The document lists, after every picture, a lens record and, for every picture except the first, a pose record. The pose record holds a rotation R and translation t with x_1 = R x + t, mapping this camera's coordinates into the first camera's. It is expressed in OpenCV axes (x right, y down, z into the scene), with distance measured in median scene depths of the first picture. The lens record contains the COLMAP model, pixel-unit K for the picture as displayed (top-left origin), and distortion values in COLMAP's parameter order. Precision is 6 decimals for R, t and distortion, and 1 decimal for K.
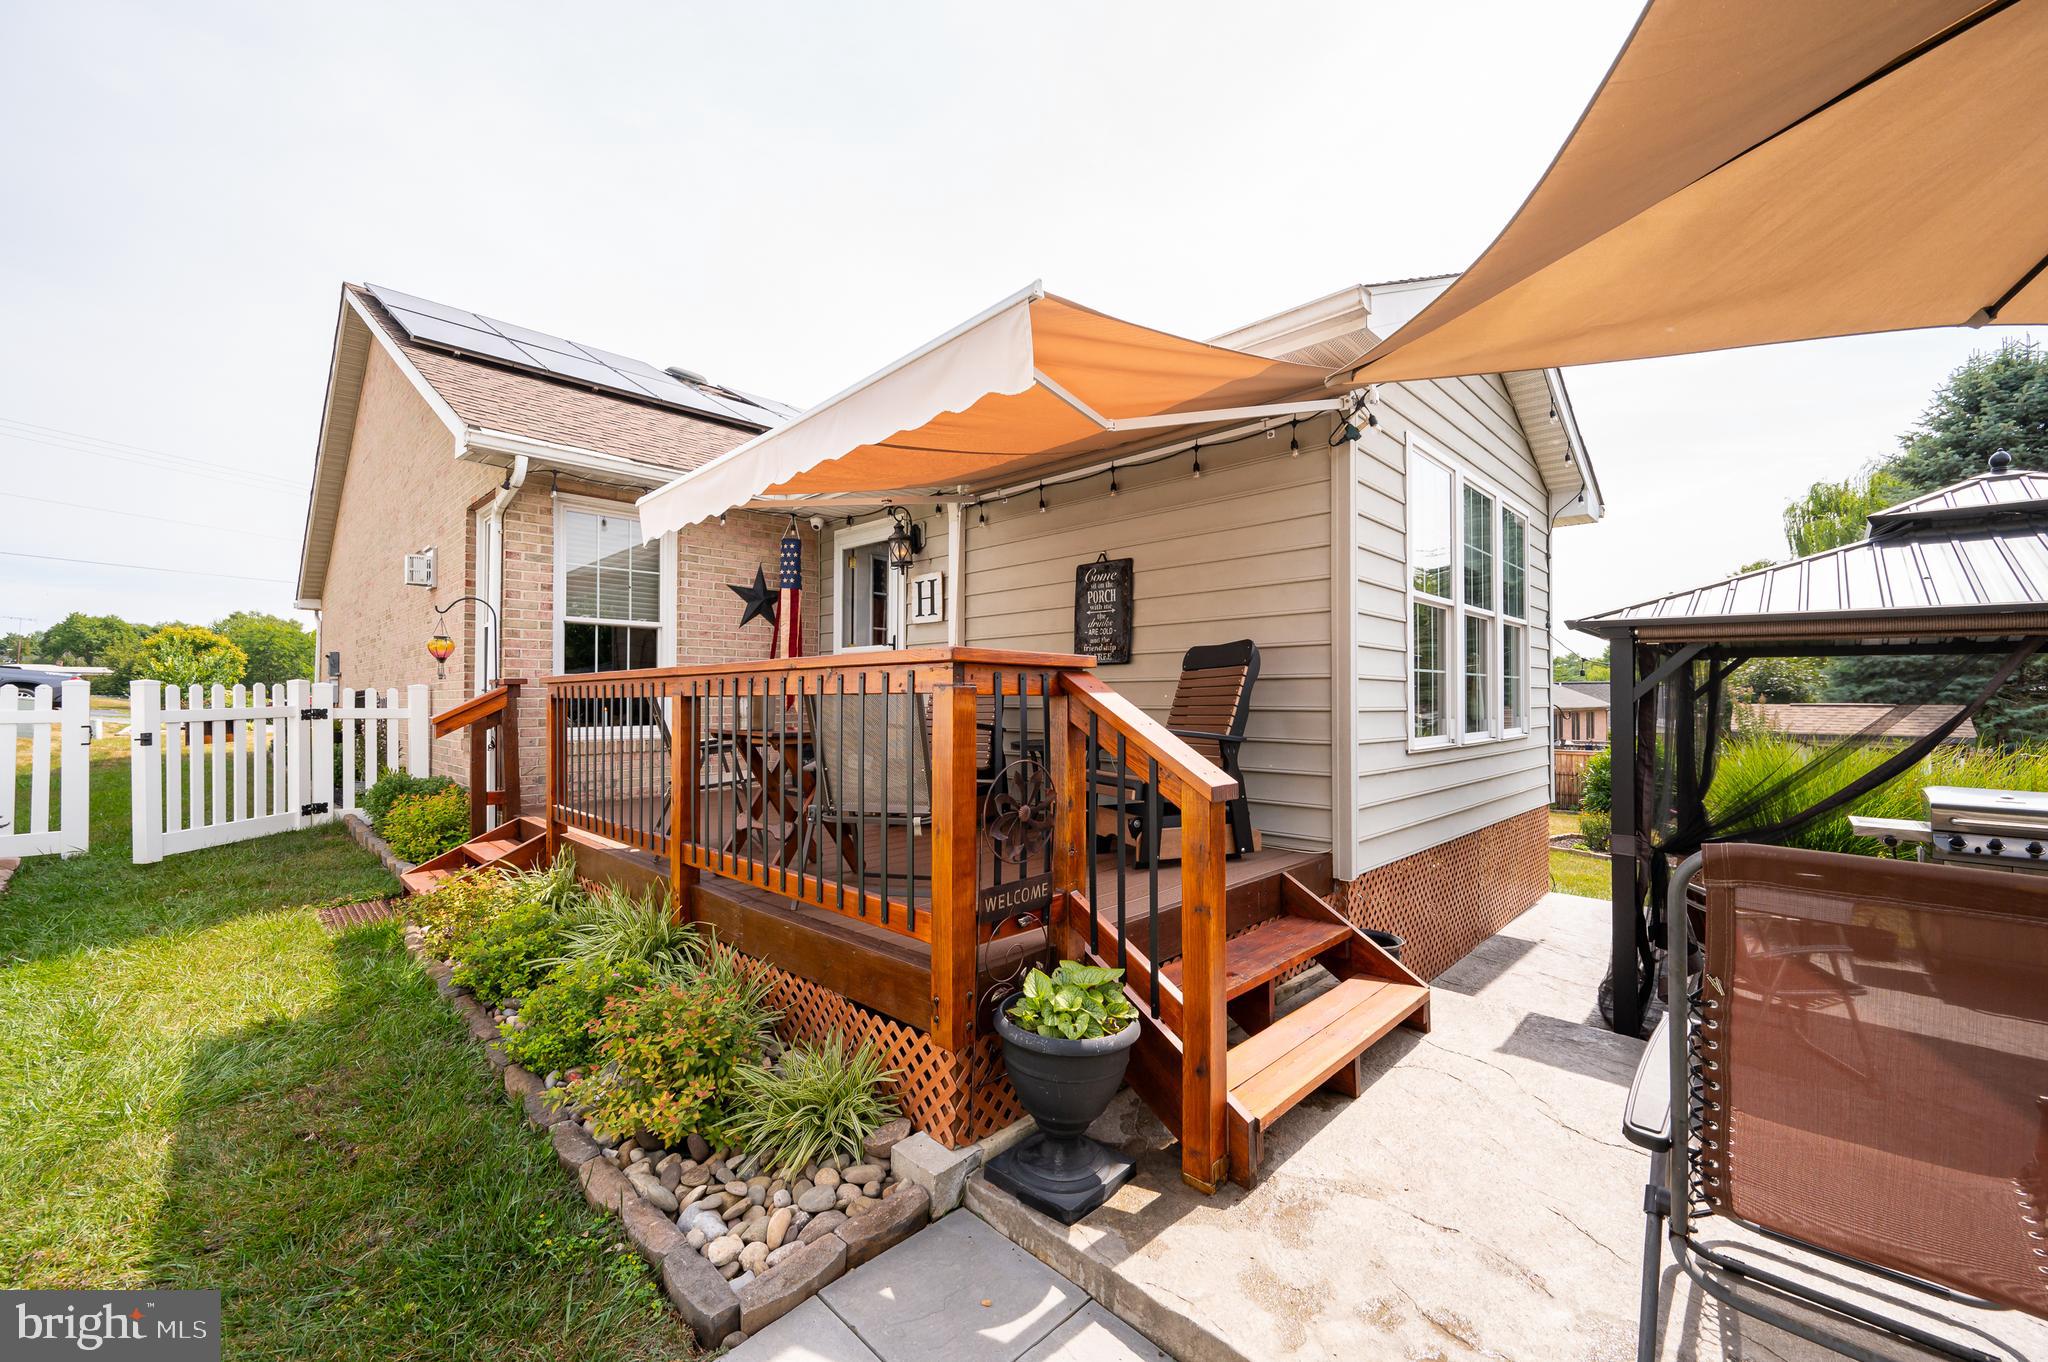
lens RADIAL K [[809.0, 0, 1030.2], [0, 809.0, 696.8], [0, 0, 1]] dist [-0.012817, 0.000147]
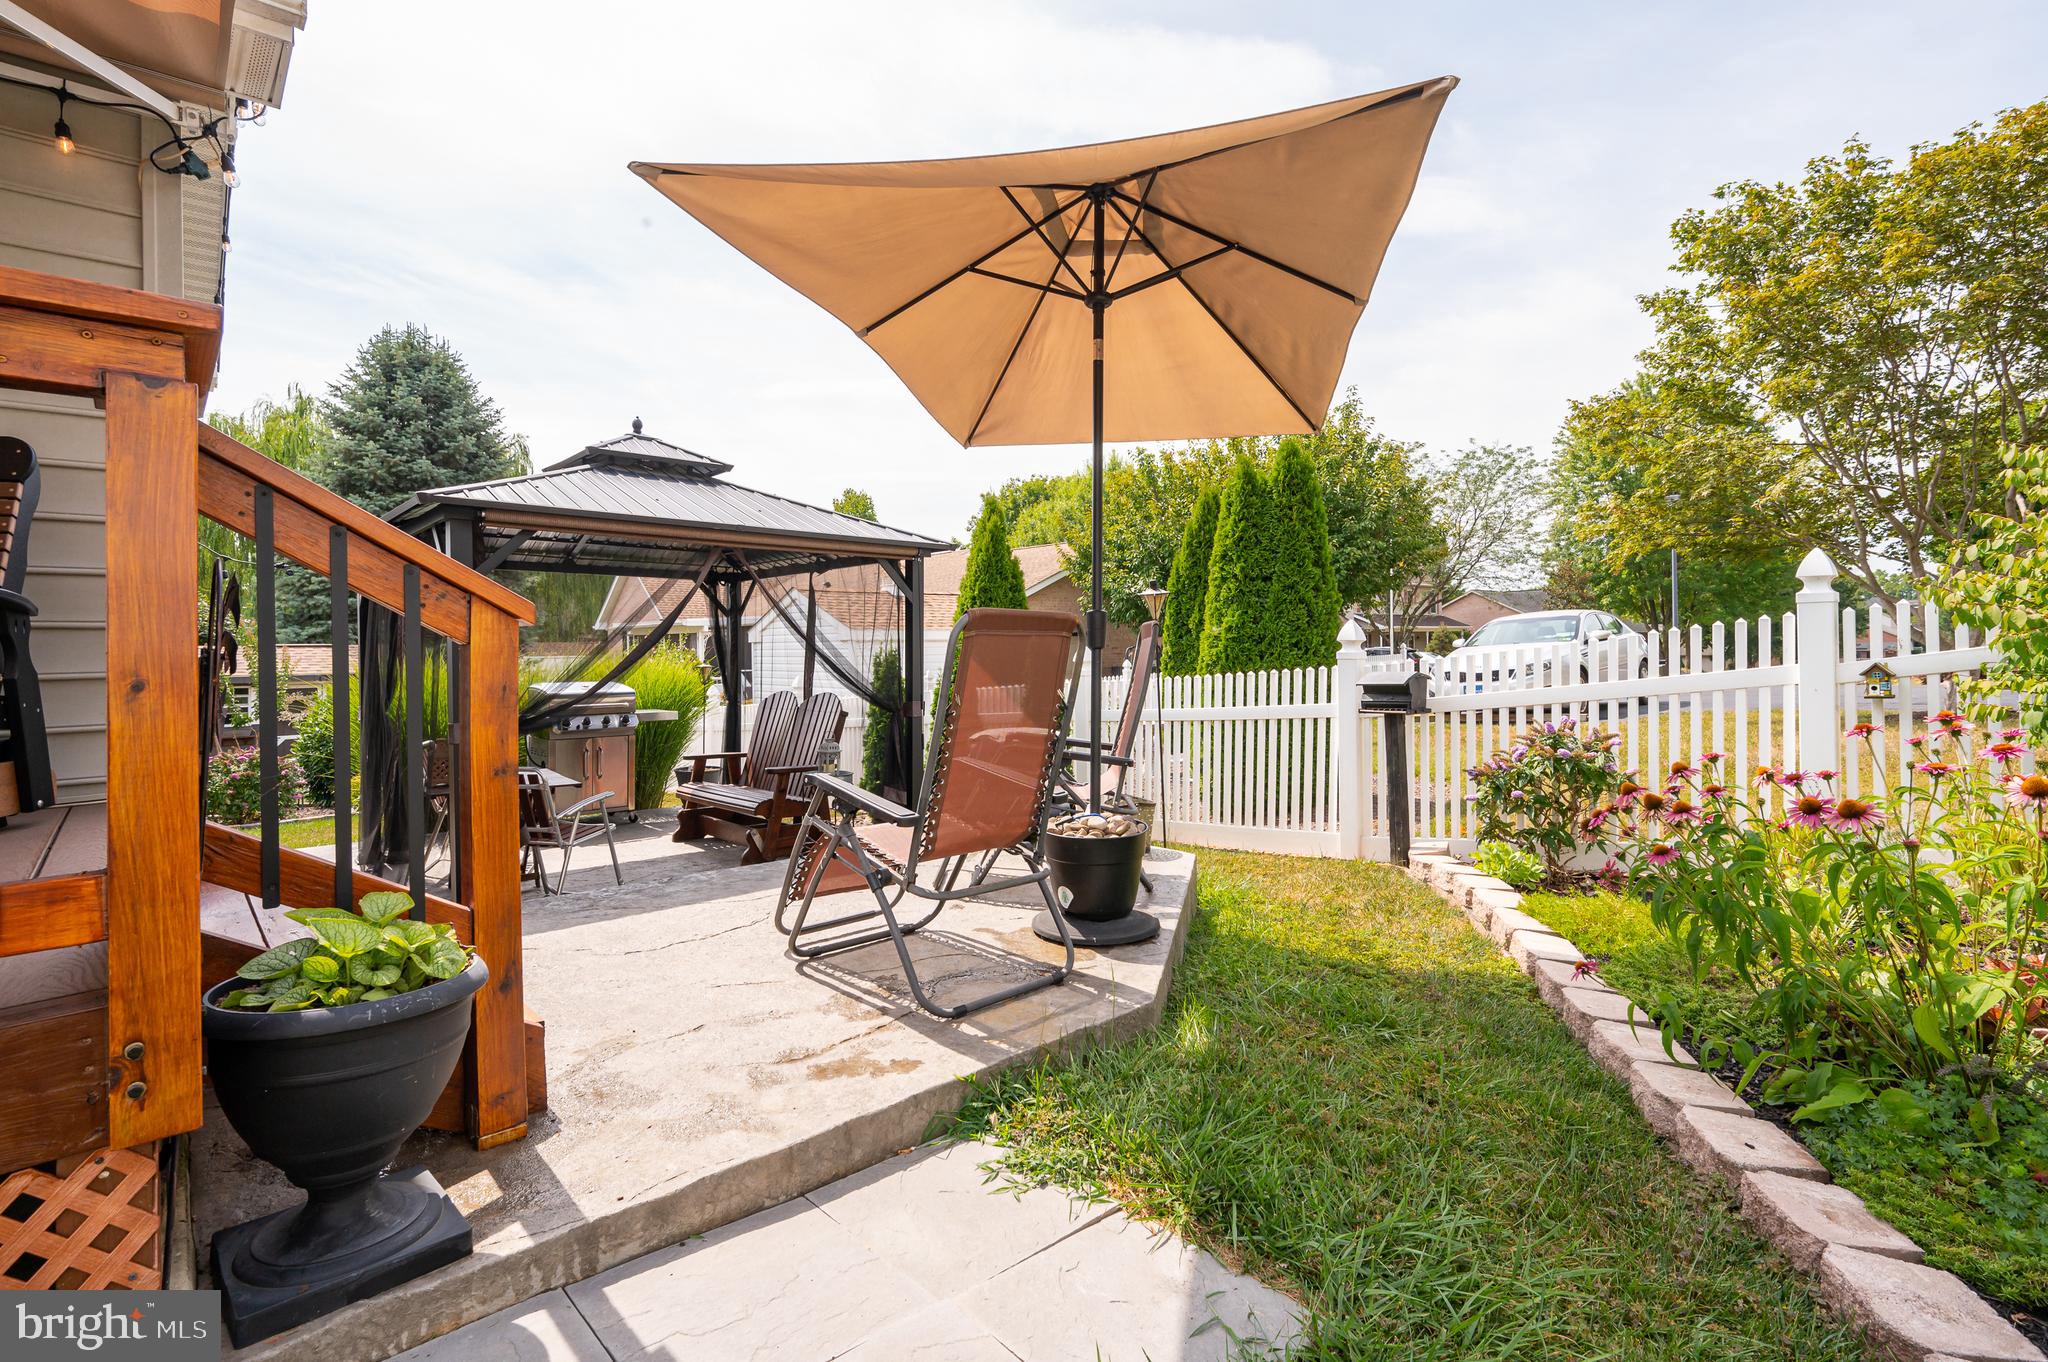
lens RADIAL K [[958.5, 0, 999.5], [0, 958.5, 652.9], [0, 0, 1]] dist [0.001620, 0.000070]
pose [[0.071294, -0.012099, 0.997382, -0.356679], [0.015913, 0.999813, 0.010991, 0.080135], [-0.997328, 0.015088, 0.071474, 0.251436]]
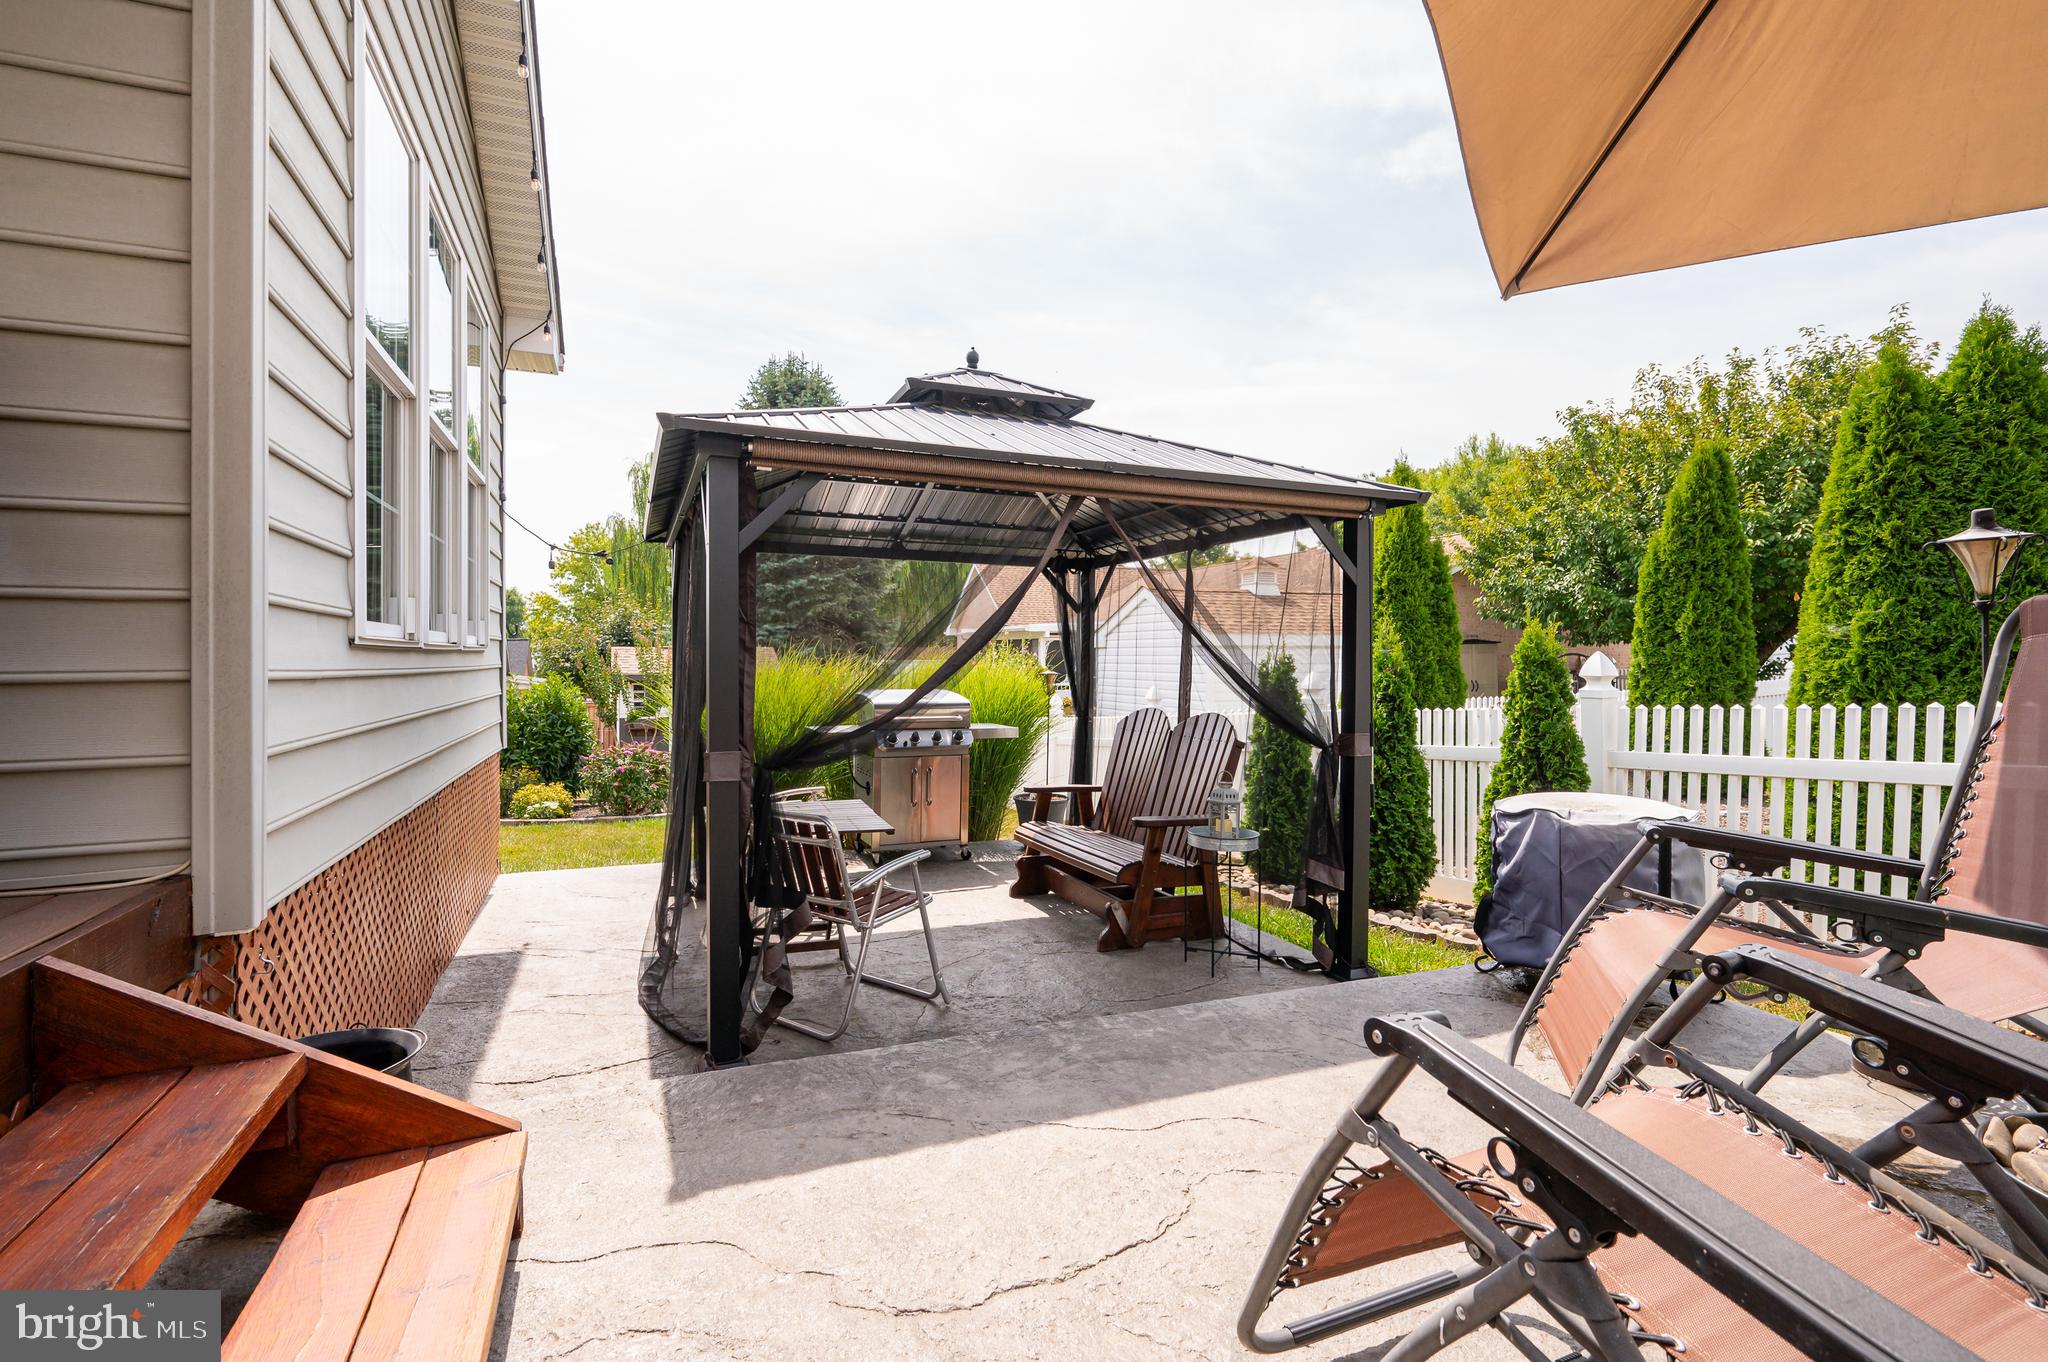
lens RADIAL K [[931.6, 0, 1018.5], [0, 931.6, 647.4], [0, 0, 1]] dist [-0.001187, -0.009728]
pose [[0.386444, 0.004658, 0.922301, 0.109969], [0.005097, 0.999961, -0.007185, 0.086628], [-0.922299, 0.007477, 0.386406, 0.444735]]
